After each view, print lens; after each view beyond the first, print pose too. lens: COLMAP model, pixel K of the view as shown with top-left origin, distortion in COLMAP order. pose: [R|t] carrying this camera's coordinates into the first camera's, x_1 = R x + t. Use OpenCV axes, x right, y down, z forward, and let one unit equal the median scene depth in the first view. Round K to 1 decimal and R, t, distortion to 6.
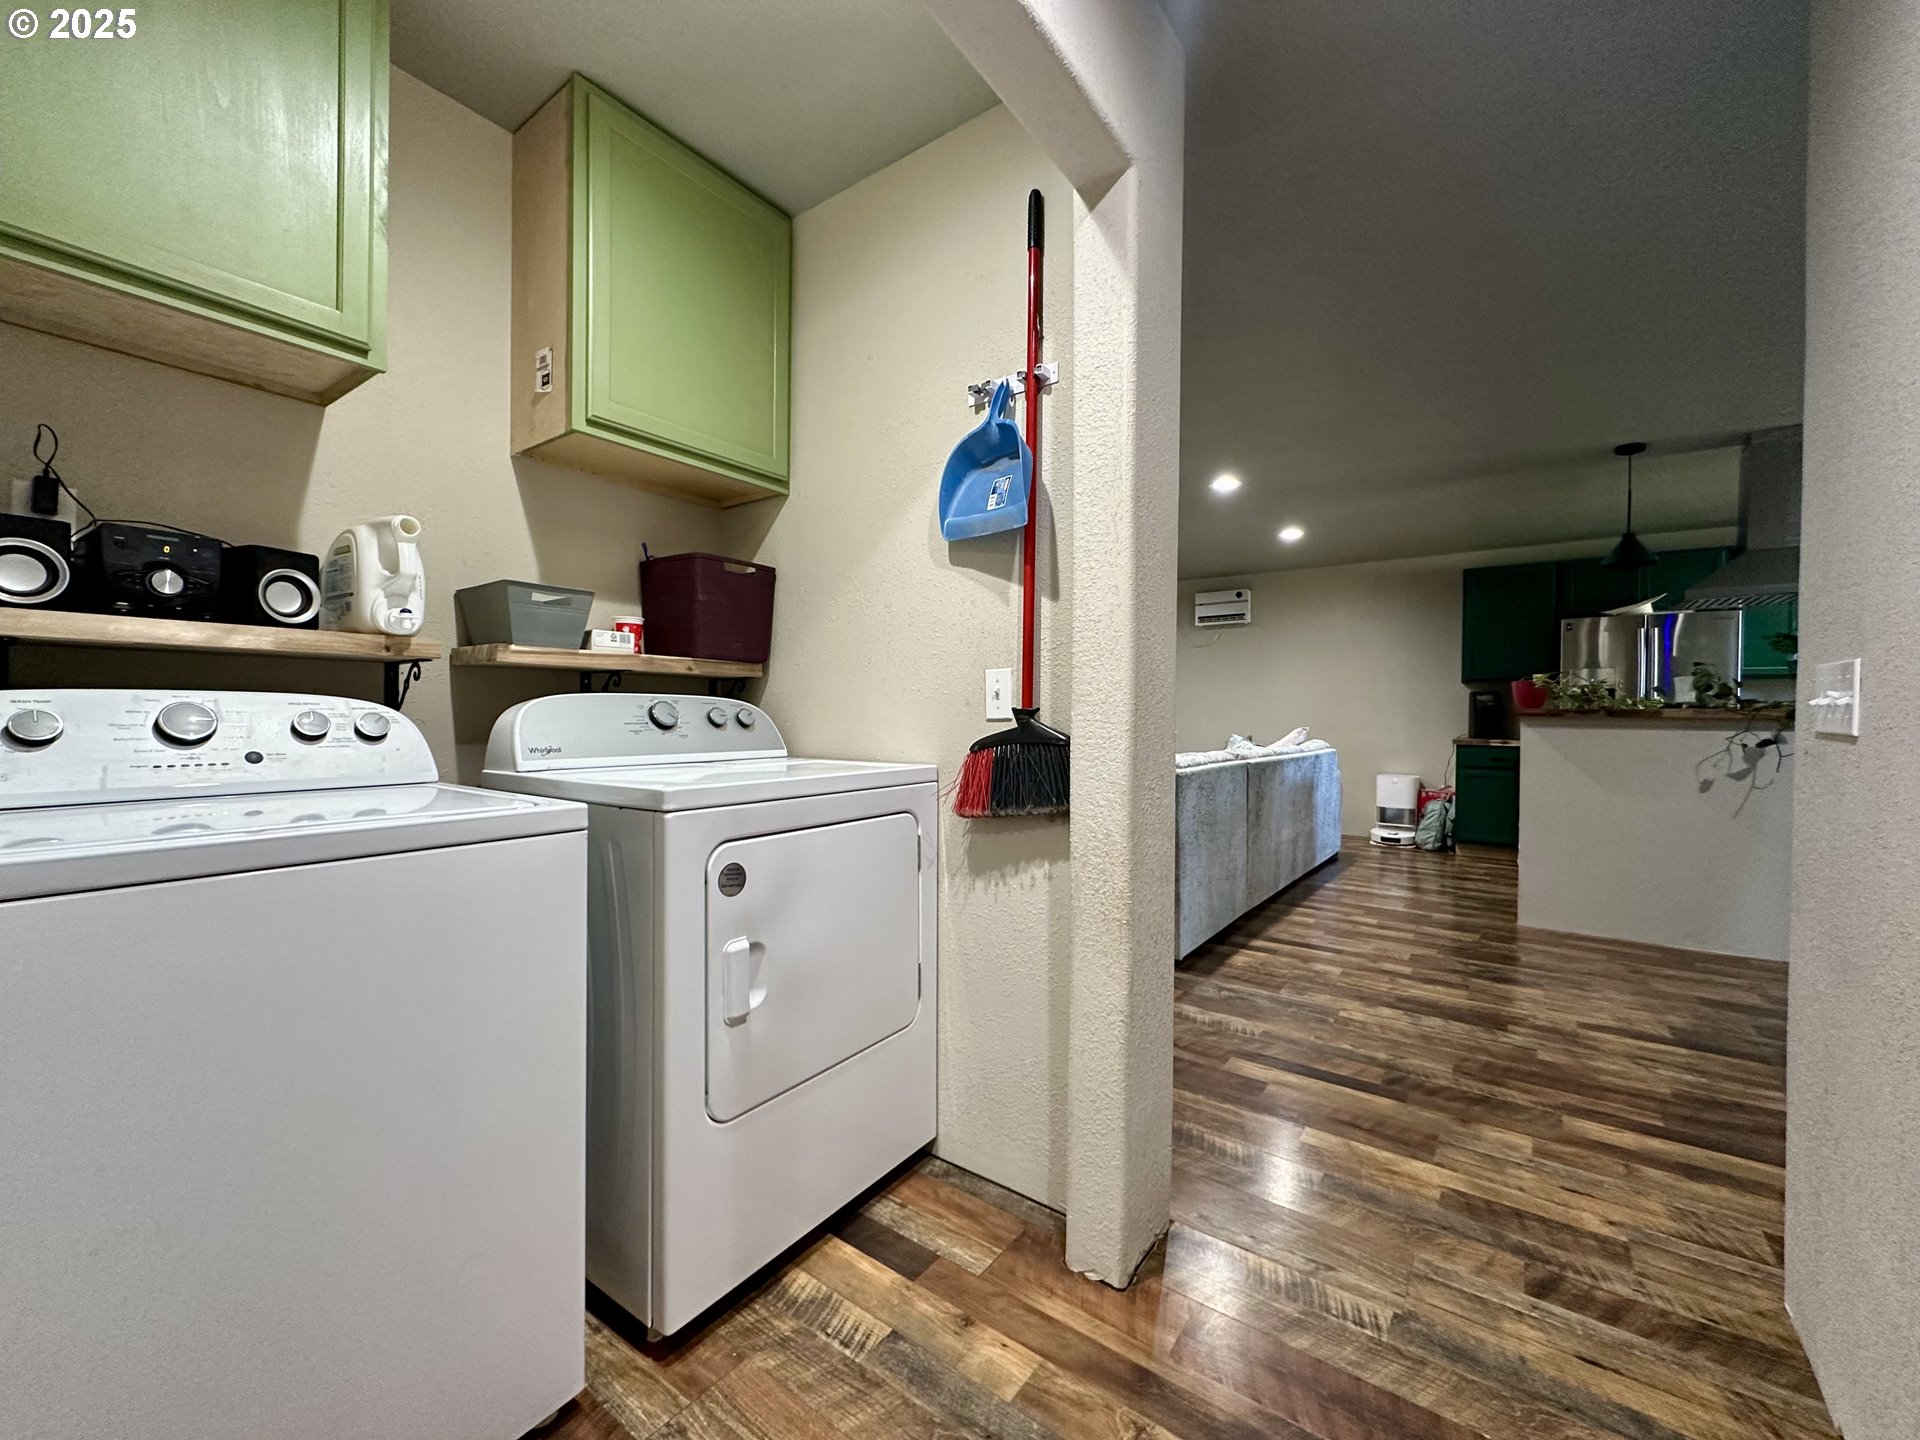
lens RADIAL K [[765.2, 0, 958.2], [0, 765.2, 720.2], [0, 0, 1]] dist [-0.004677, 0.001064]
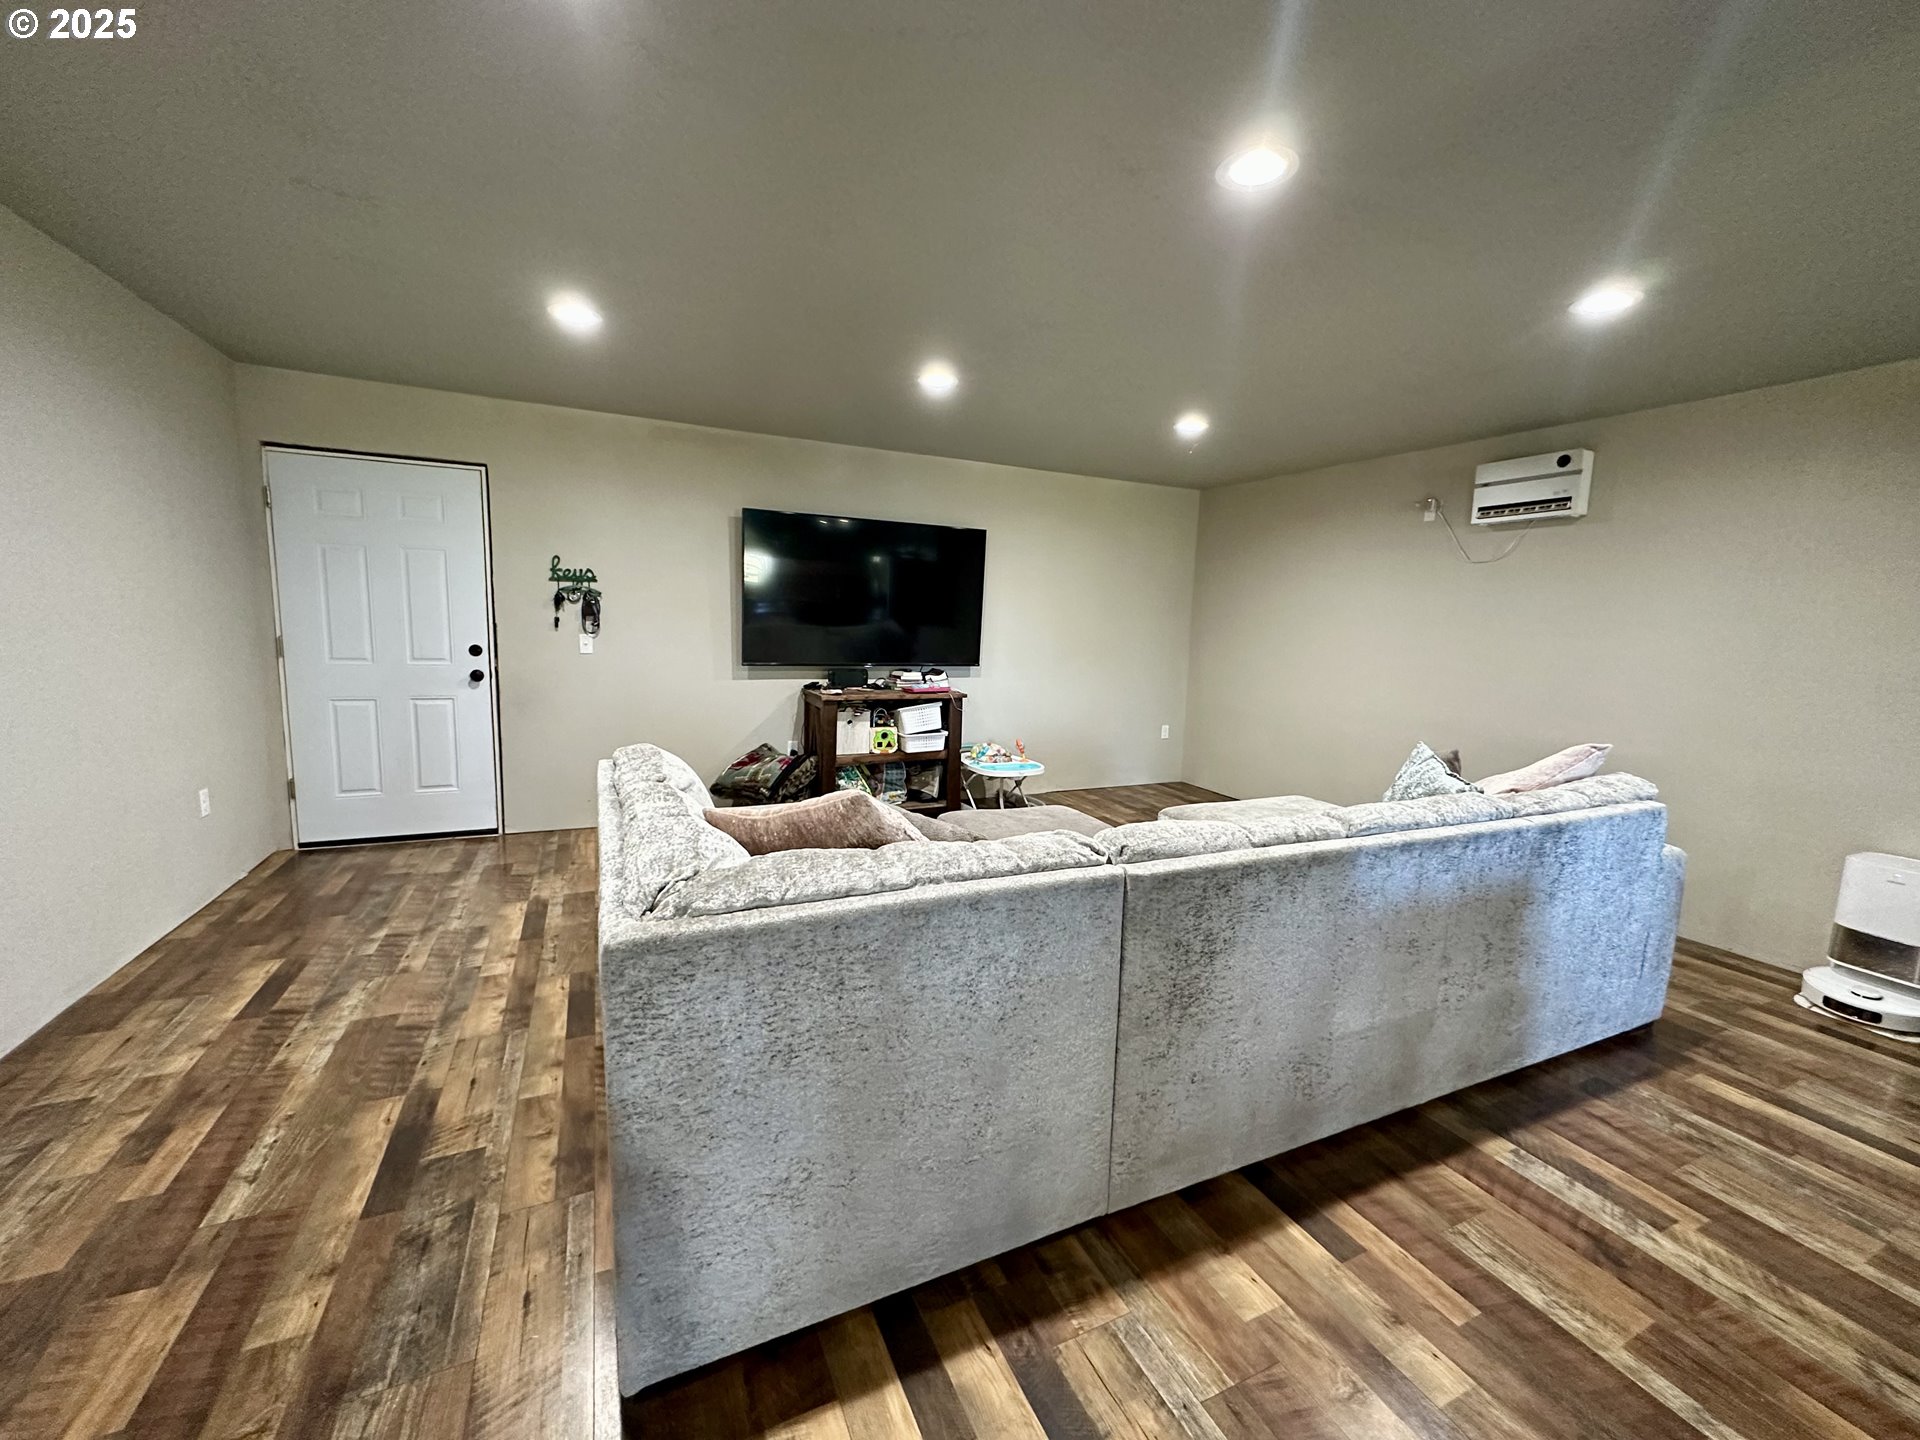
lens RADIAL K [[765.2, 0, 960.9], [0, 765.2, 722.2], [0, 0, 1]] dist [-0.004677, 0.001064]
pose [[0.882424, 0.088442, -0.462067, 0.543793], [-0.034697, 0.991730, 0.123559, -0.078893], [0.469174, -0.092999, 0.878195, 0.701284]]
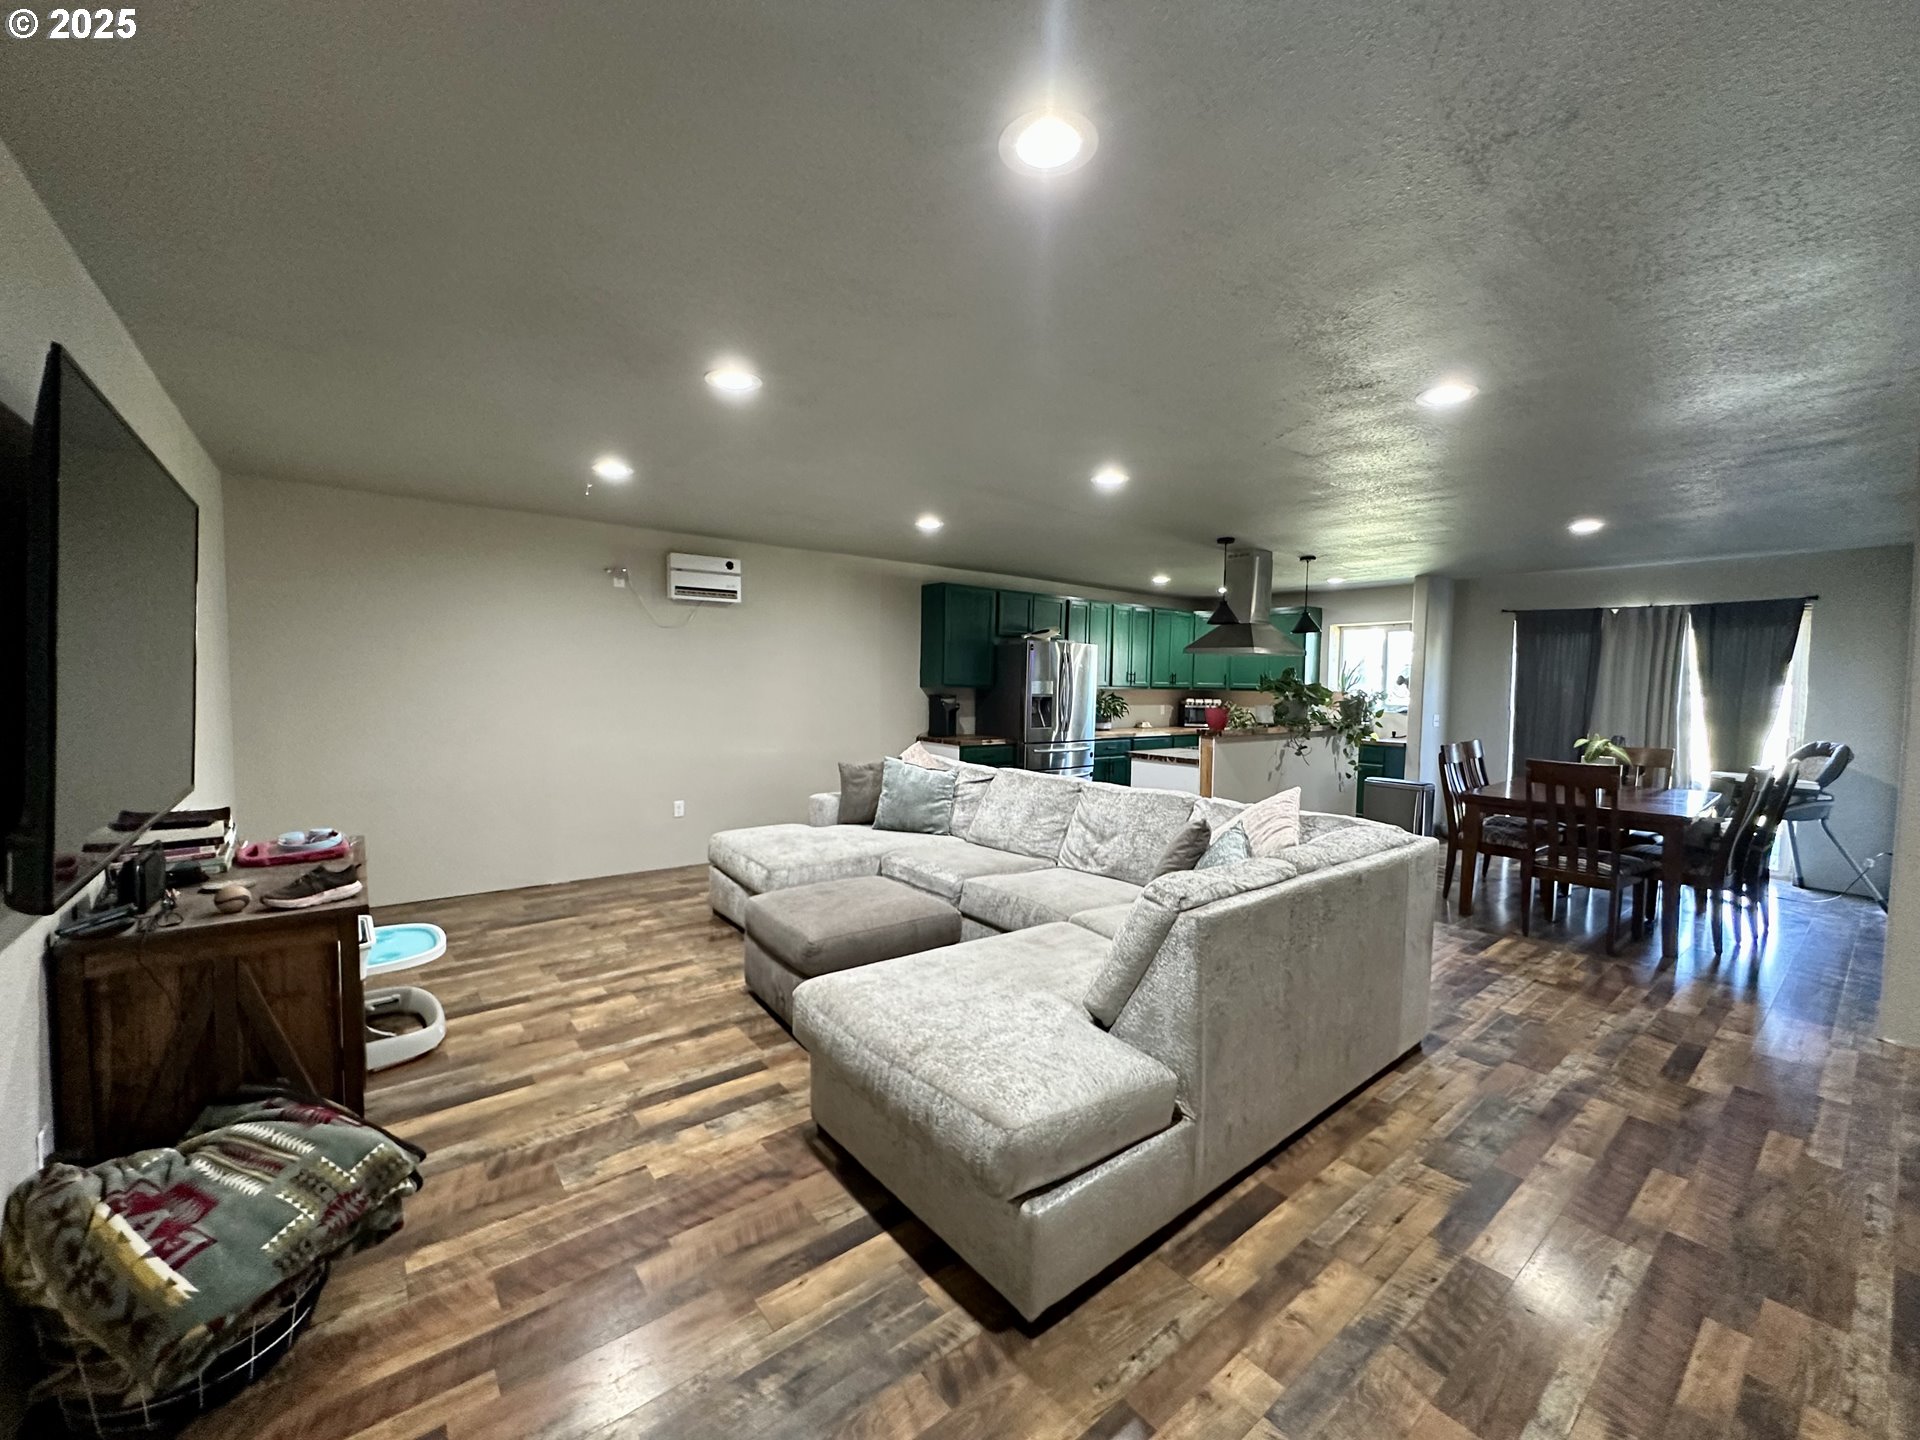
lens RADIAL K [[765.2, 0, 964.0], [0, 765.2, 718.2], [0, 0, 1]] dist [-0.004677, 0.001064]
pose [[0.251501, -0.051898, 0.966465, -0.675707], [-0.005869, 0.998461, 0.055143, -0.113987], [-0.967839, -0.019540, 0.250809, 1.207564]]
